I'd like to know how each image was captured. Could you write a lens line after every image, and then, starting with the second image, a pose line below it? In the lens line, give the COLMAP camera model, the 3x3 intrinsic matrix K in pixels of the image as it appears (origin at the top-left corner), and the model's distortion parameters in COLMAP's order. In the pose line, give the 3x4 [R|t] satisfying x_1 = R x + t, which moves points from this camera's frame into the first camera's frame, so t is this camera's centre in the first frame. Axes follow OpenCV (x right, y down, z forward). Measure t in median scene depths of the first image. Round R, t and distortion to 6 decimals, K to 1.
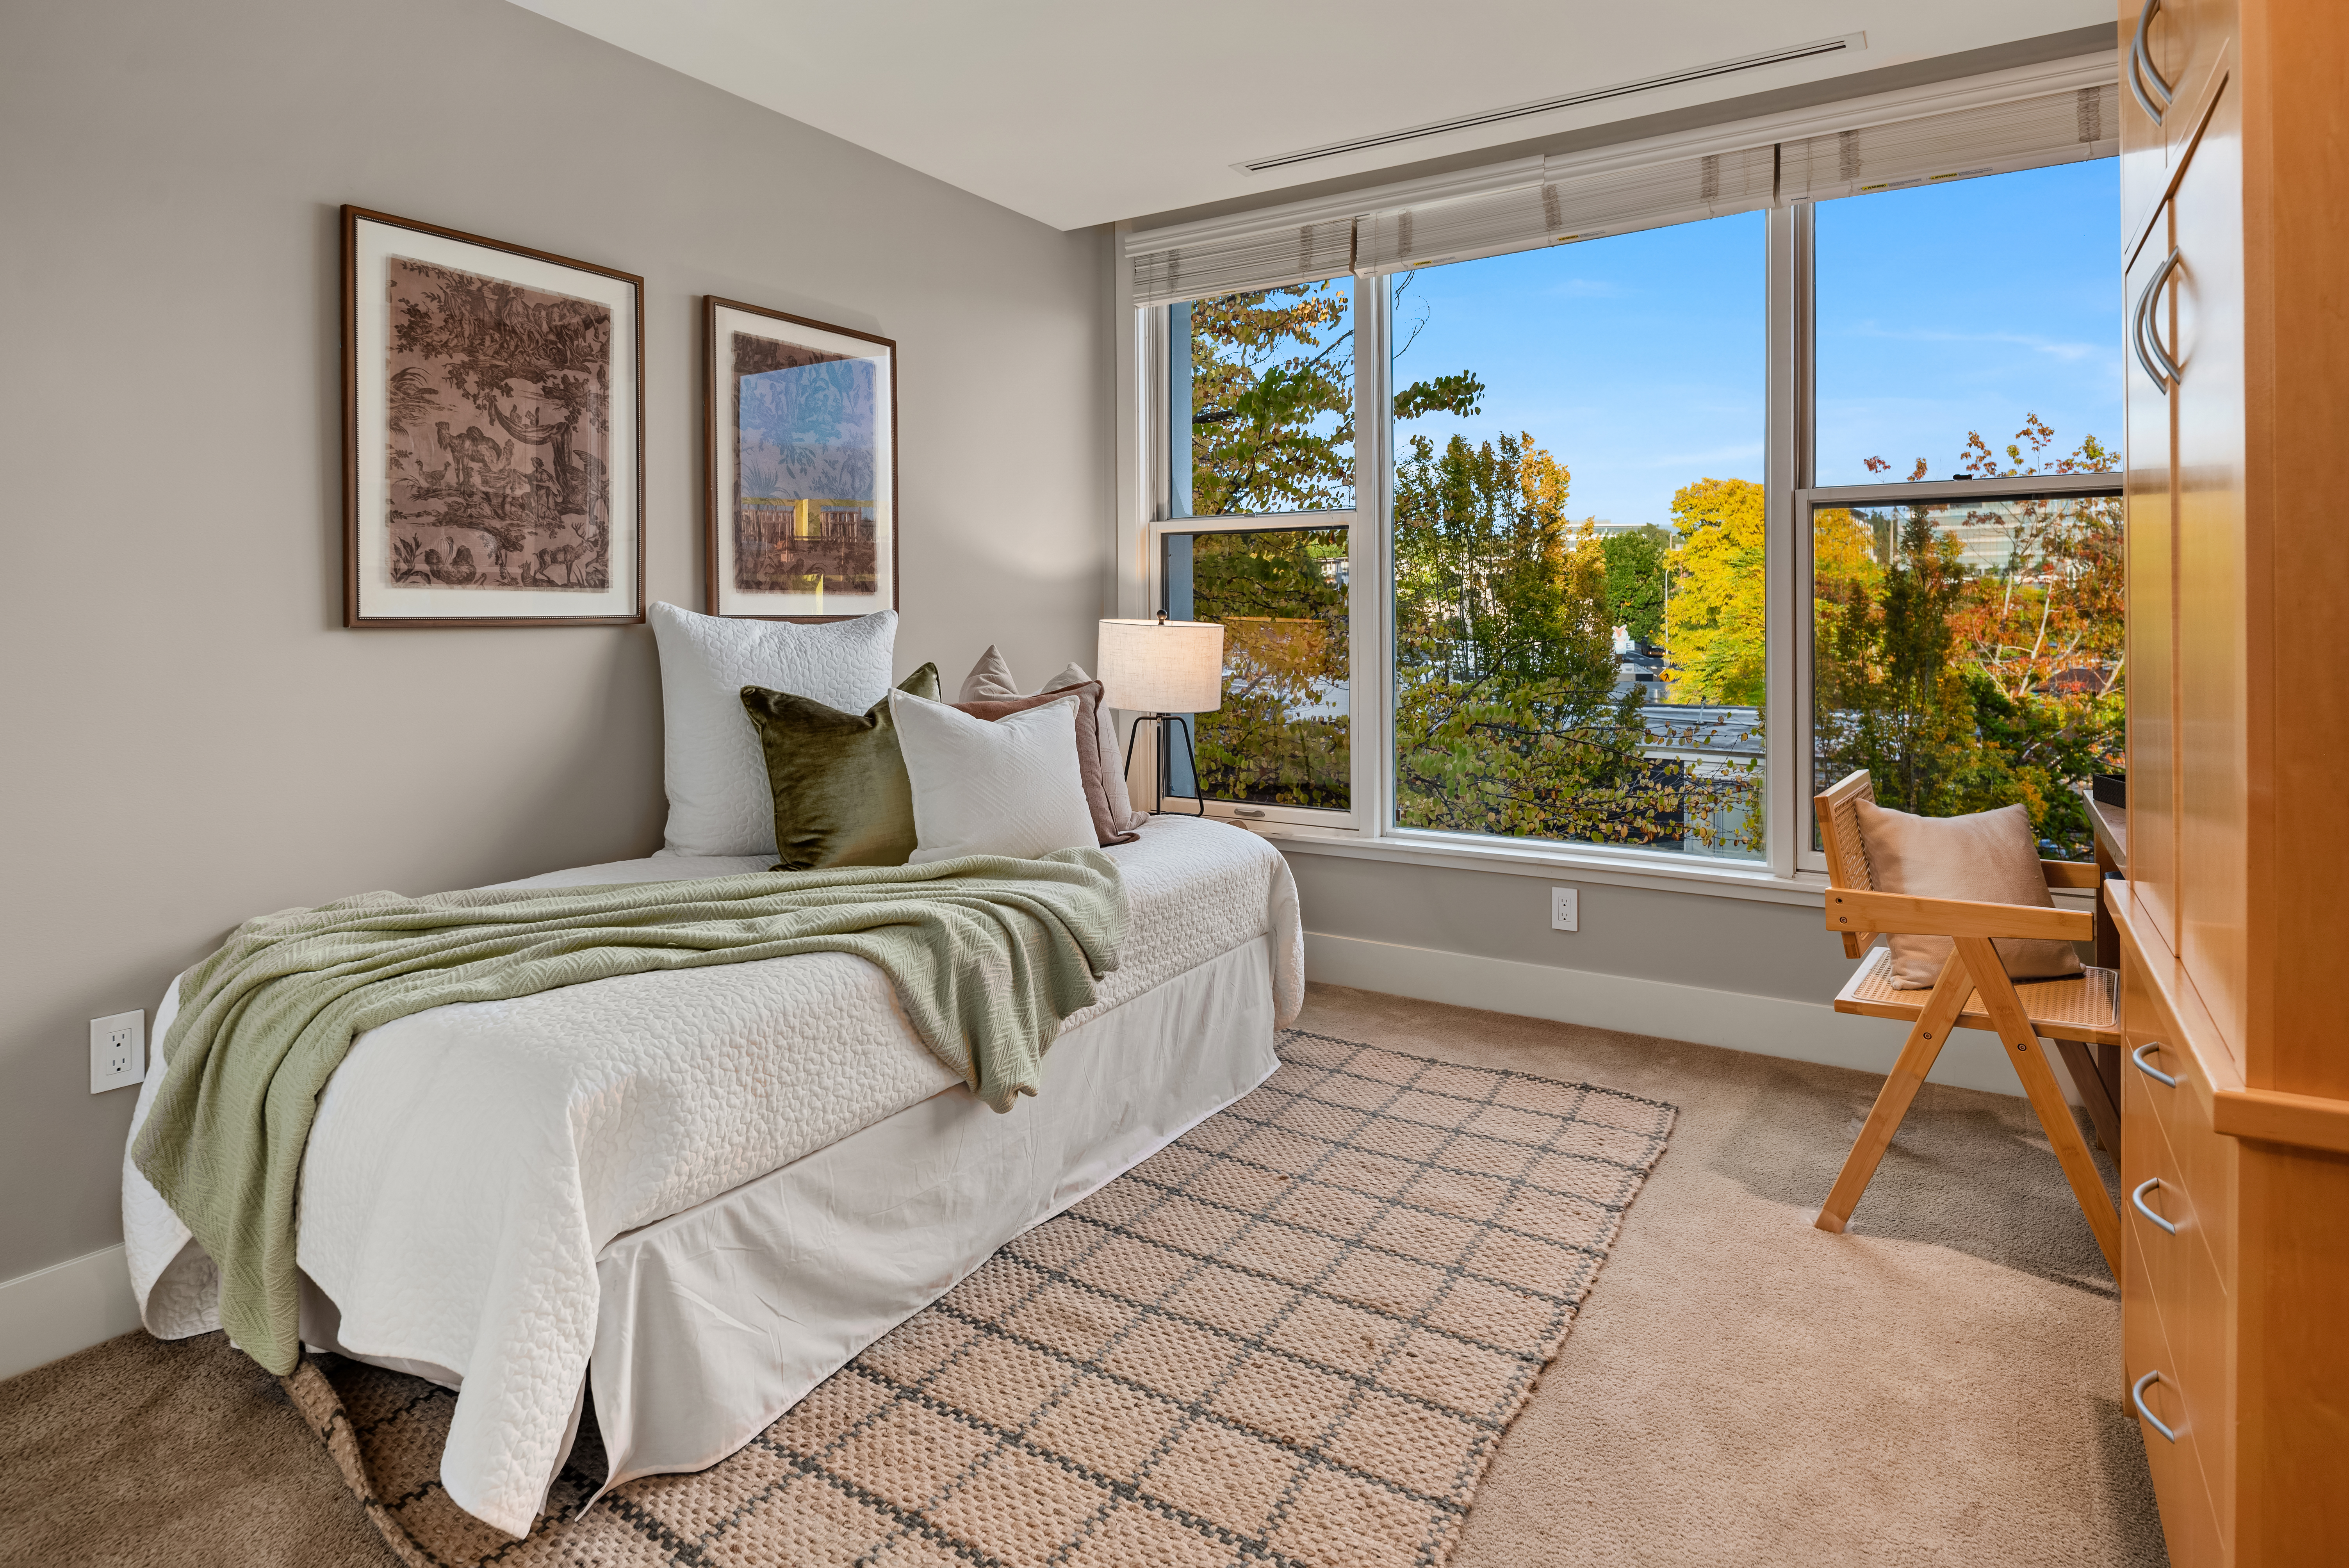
lens RADIAL K [[1283.2, 0, 1177.4], [0, 1283.2, 727.3], [0, 0, 1]] dist [-0.002023, -0.005369]
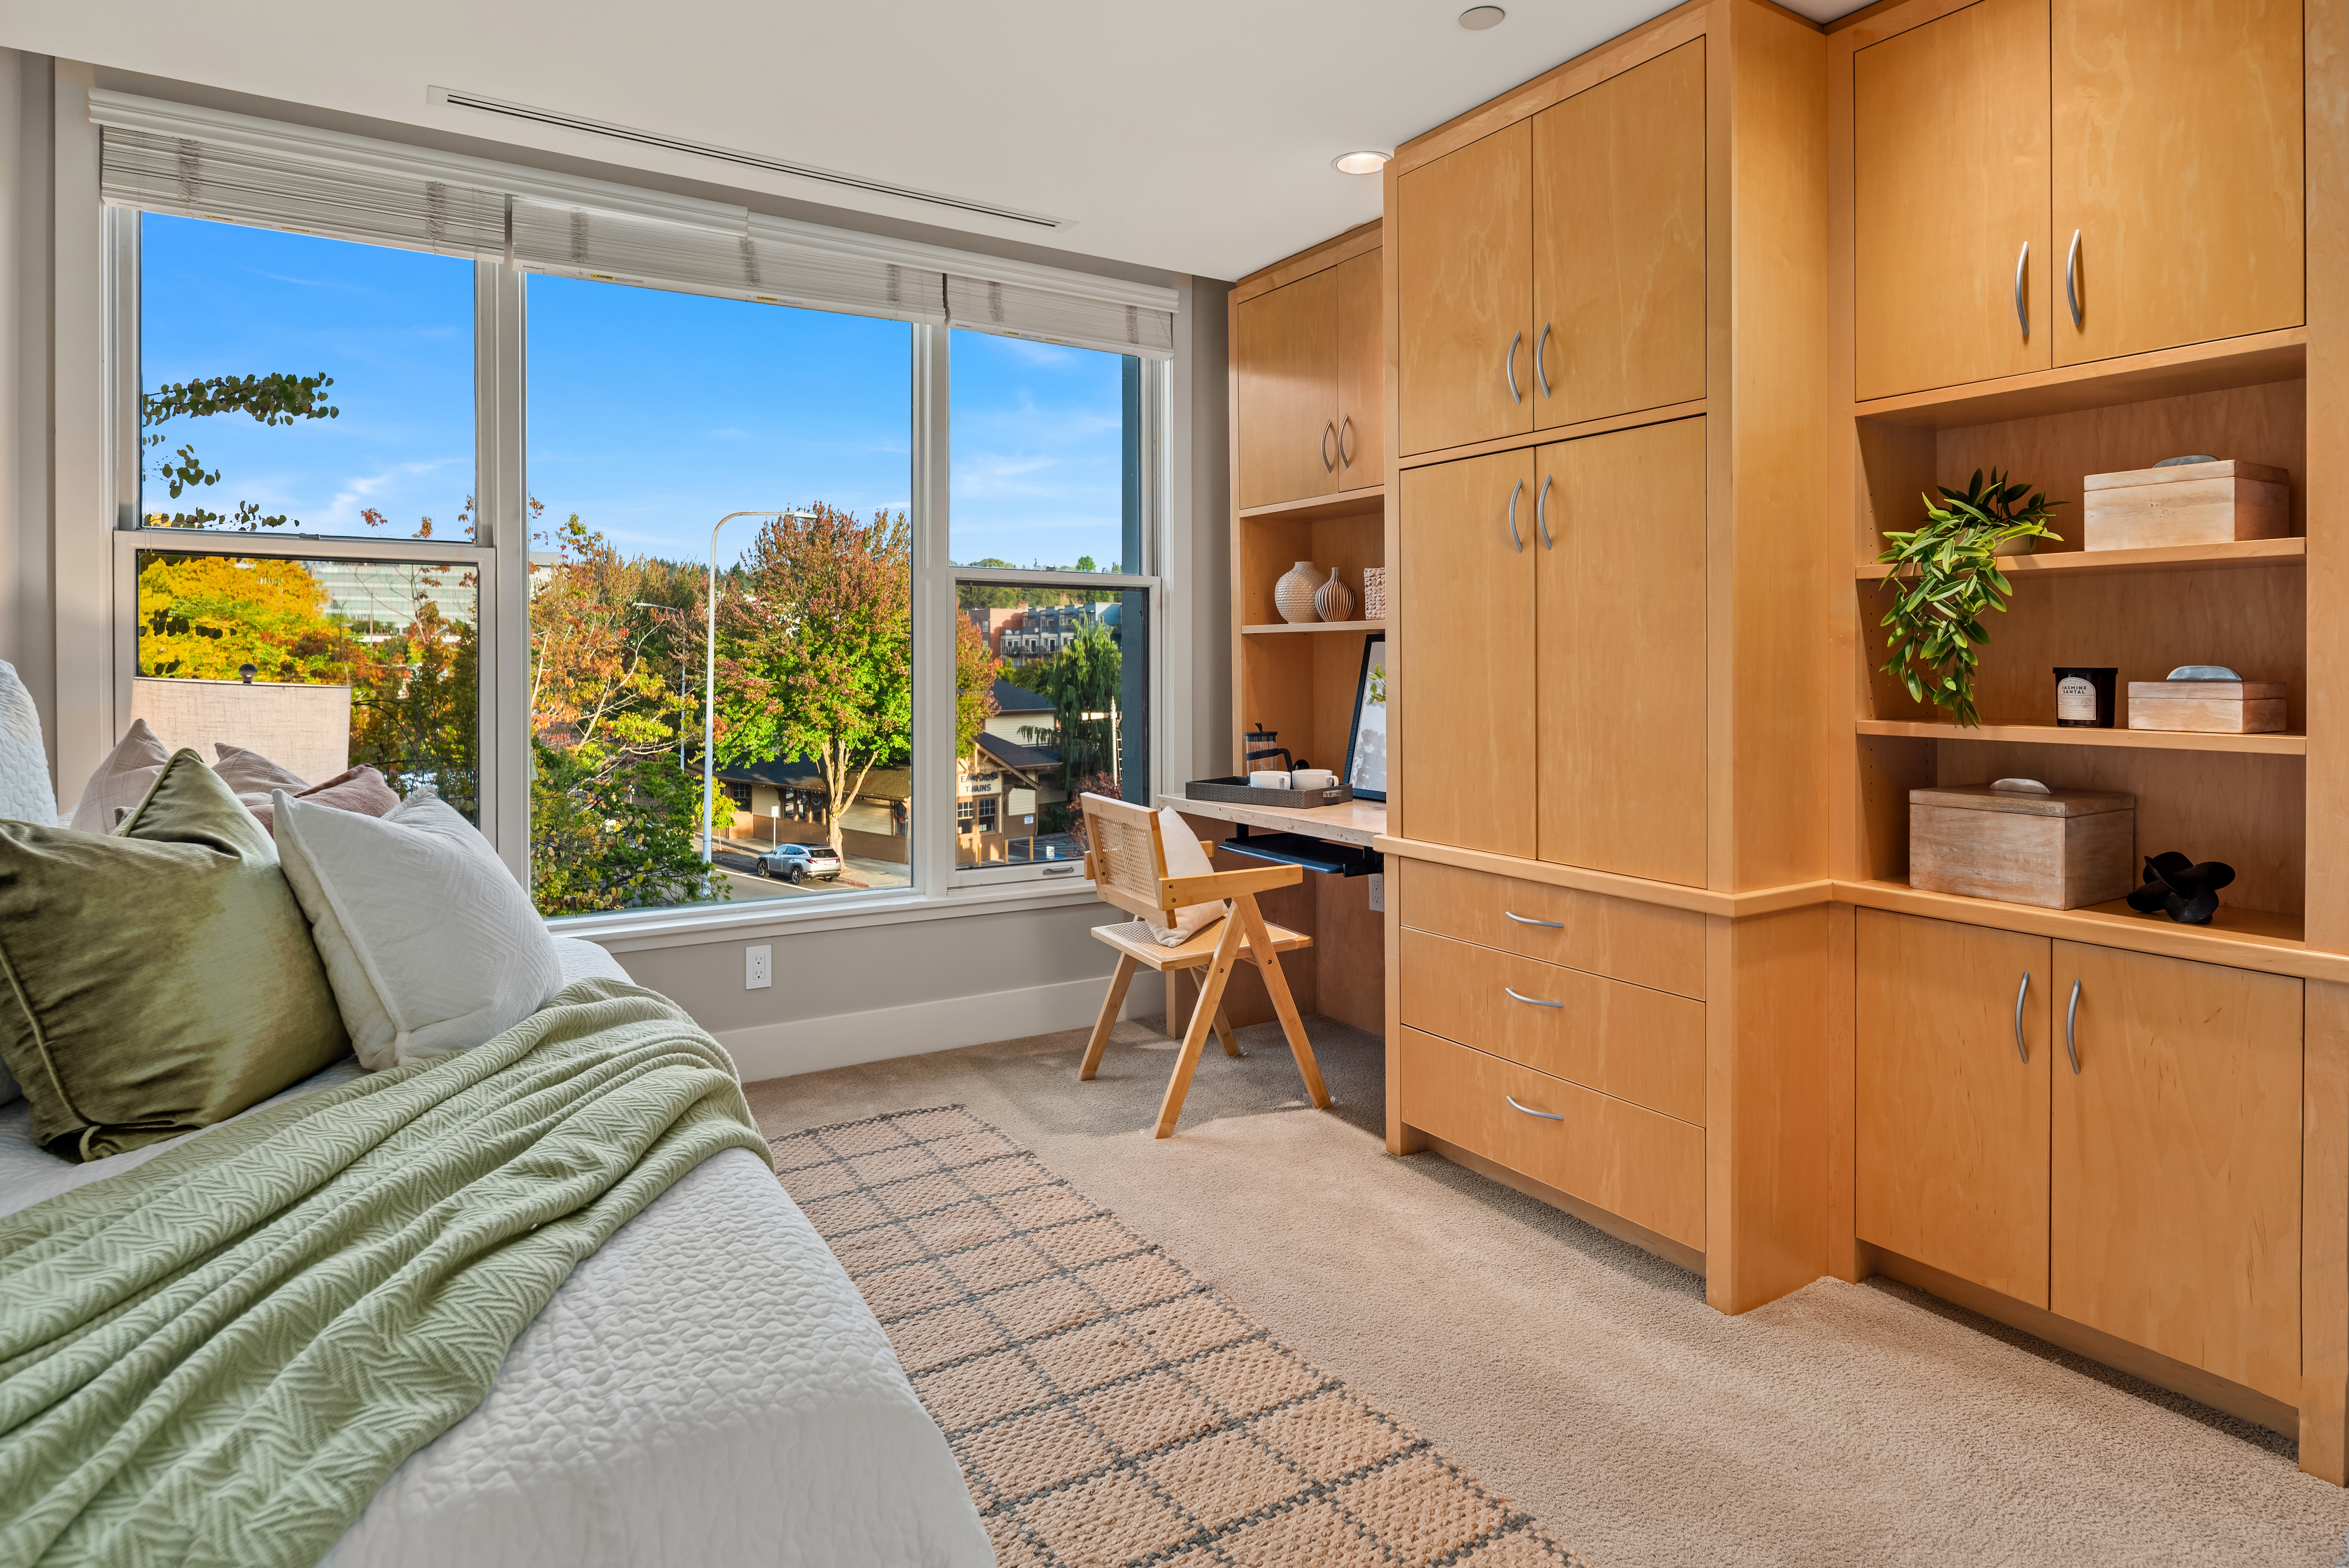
lens RADIAL K [[1283.2, 0, 1168.8], [0, 1283.2, 778.5], [0, 0, 1]] dist [-0.002023, -0.005369]
pose [[0.436076, -0.071053, 0.897100, -0.543212], [0.076225, 0.996212, 0.041850, -0.027006], [-0.896676, 0.050131, 0.439841, 0.325994]]
